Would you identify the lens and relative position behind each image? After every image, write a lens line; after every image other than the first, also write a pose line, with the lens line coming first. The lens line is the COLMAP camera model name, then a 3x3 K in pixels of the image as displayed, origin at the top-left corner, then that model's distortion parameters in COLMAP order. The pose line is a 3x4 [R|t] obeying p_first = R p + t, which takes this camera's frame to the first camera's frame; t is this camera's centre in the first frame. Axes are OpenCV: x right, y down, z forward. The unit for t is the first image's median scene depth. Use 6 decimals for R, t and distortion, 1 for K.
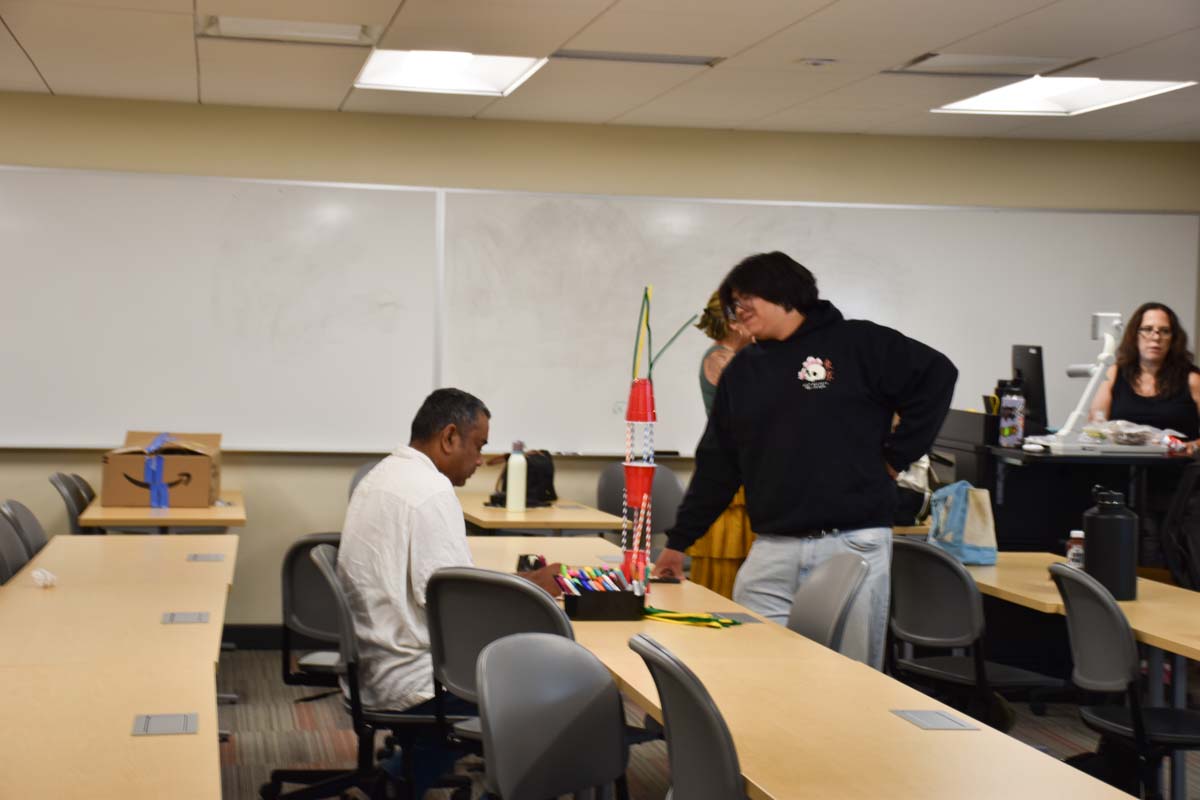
lens RADIAL K [[2299.5, 0, 592.4], [0, 2299.5, 394.3], [0, 0, 1]] dist [0.438065, 0.000000]
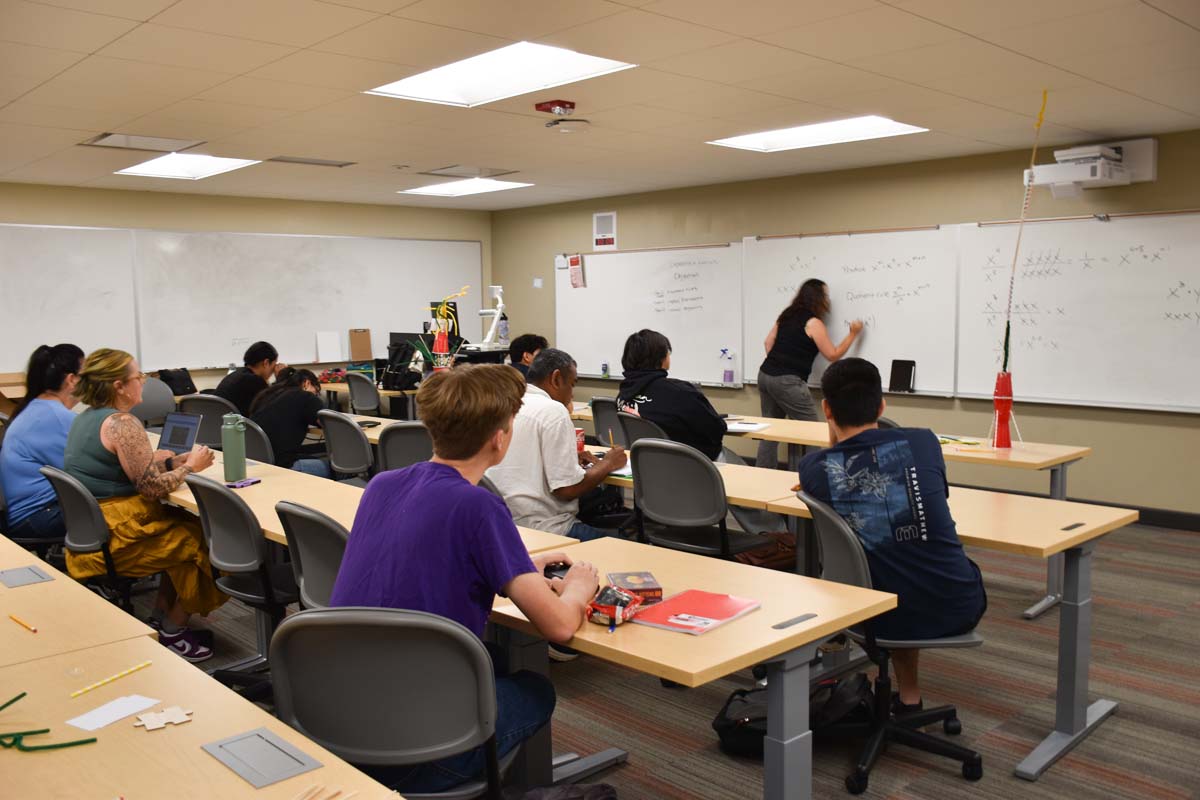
lens RADIAL K [[1063.7, 0, 597.5], [0, 1063.7, 404.8], [0, 0, 1]] dist [-0.073235, 0.077385]
pose [[0.840716, -0.087255, 0.534400, -0.241516], [0.045101, 0.994786, 0.091472, -0.010529], [-0.539595, -0.052800, 0.840267, 0.101134]]
